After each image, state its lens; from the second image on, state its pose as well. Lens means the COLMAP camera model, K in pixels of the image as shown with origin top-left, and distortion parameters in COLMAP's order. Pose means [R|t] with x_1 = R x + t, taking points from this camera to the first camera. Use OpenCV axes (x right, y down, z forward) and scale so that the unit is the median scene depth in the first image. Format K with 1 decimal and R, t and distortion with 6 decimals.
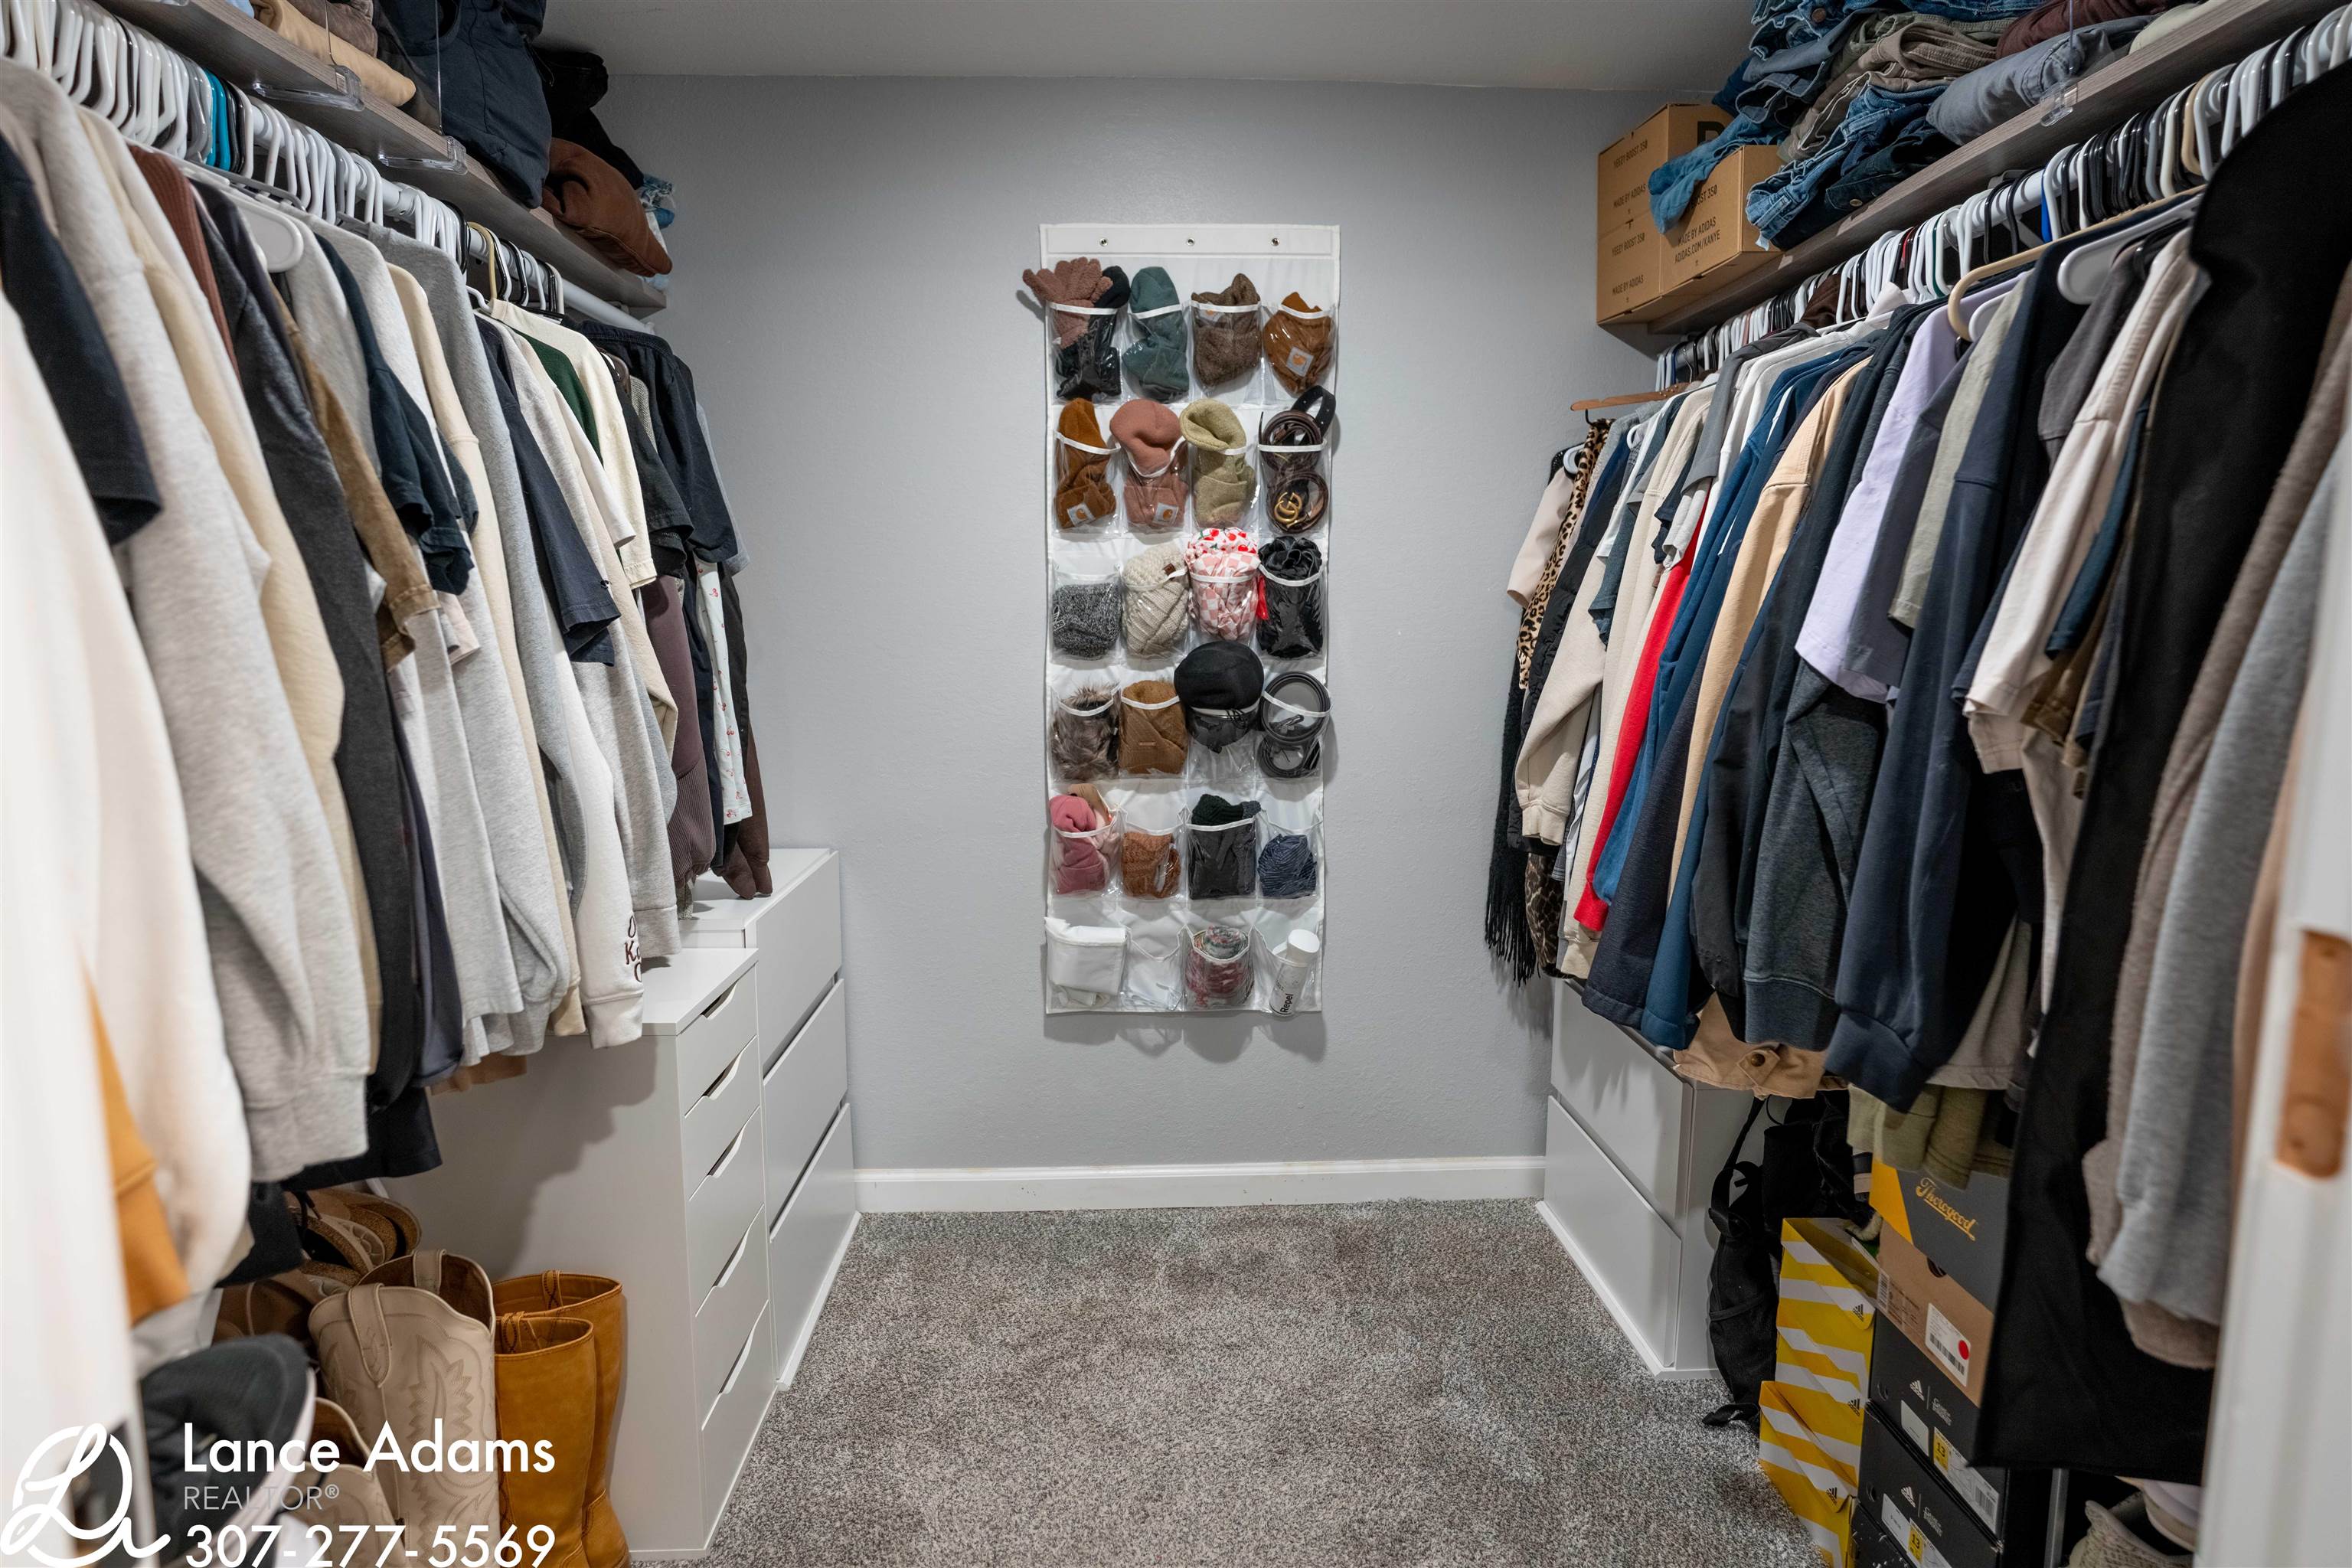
lens RADIAL K [[1330.5, 0, 1180.5], [0, 1330.5, 797.1], [0, 0, 1]] dist [-0.057833, 0.000007]
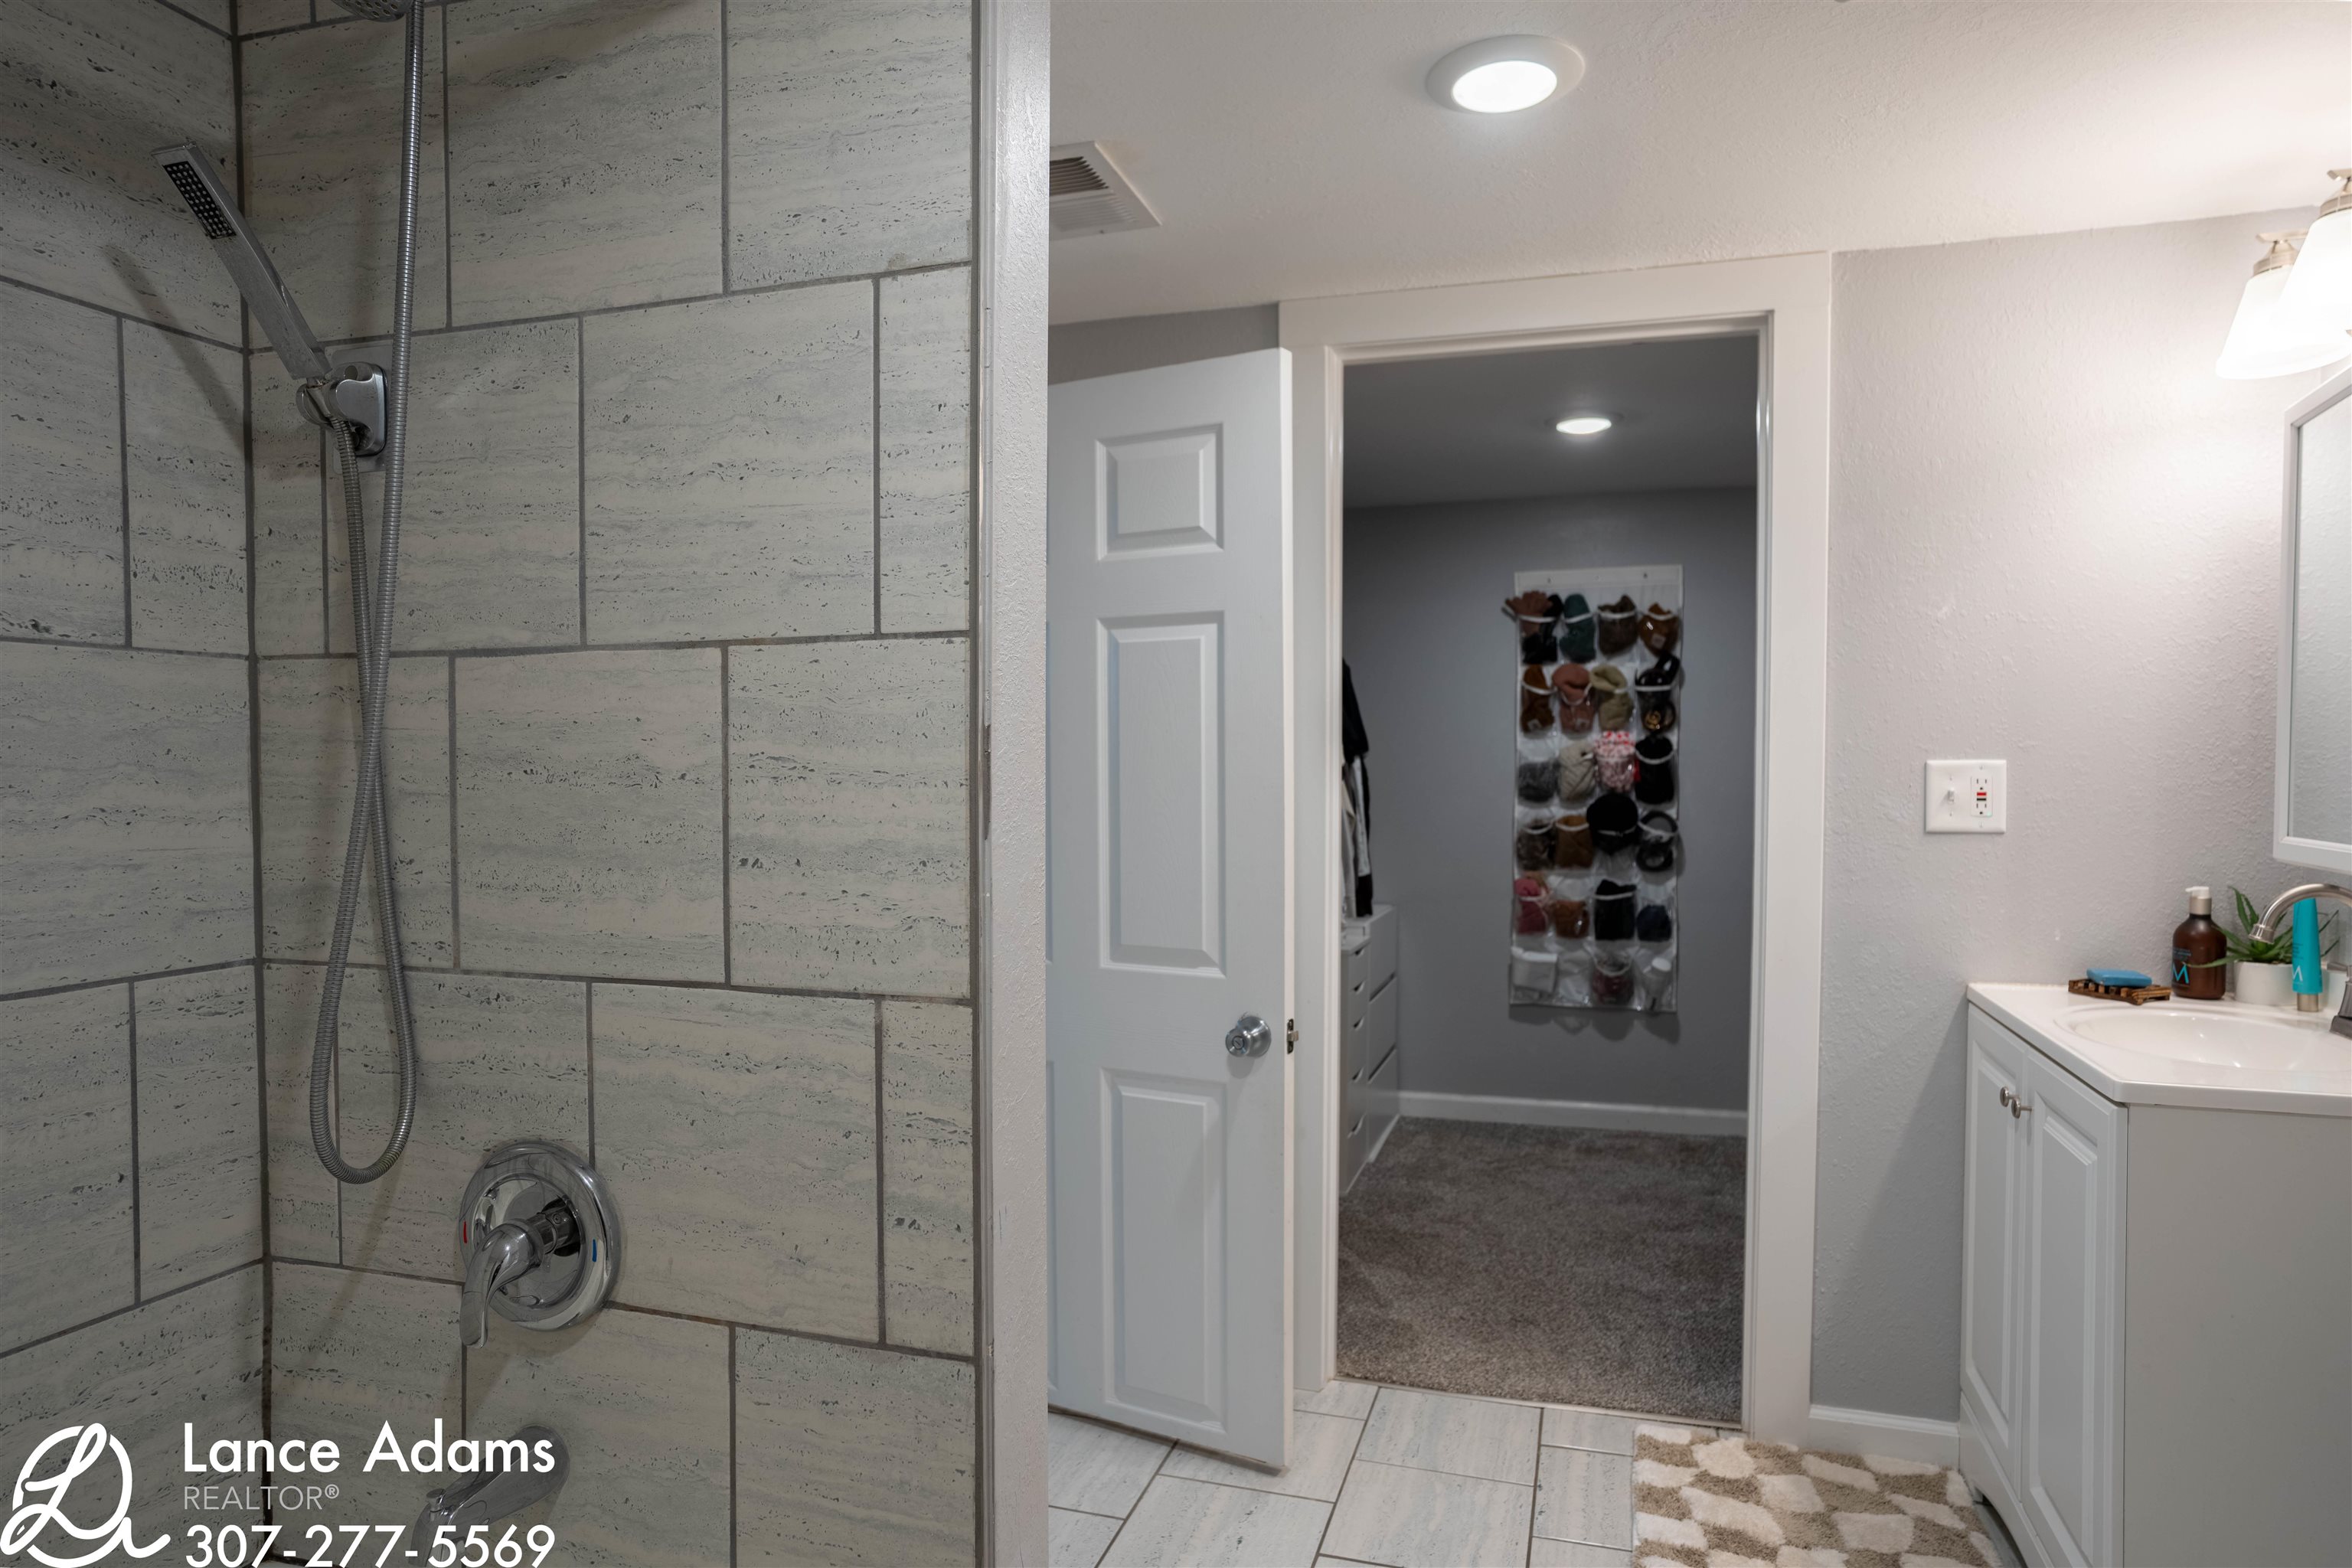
lens RADIAL K [[1330.5, 0, 1180.5], [0, 1330.5, 797.1], [0, 0, 1]] dist [-0.057833, 0.000007]
pose [[0.938645, 0.006294, -0.344826, 0.097329], [-0.048232, 0.992404, -0.113176, 0.118240], [0.341494, 0.122864, 0.931819, -0.866599]]
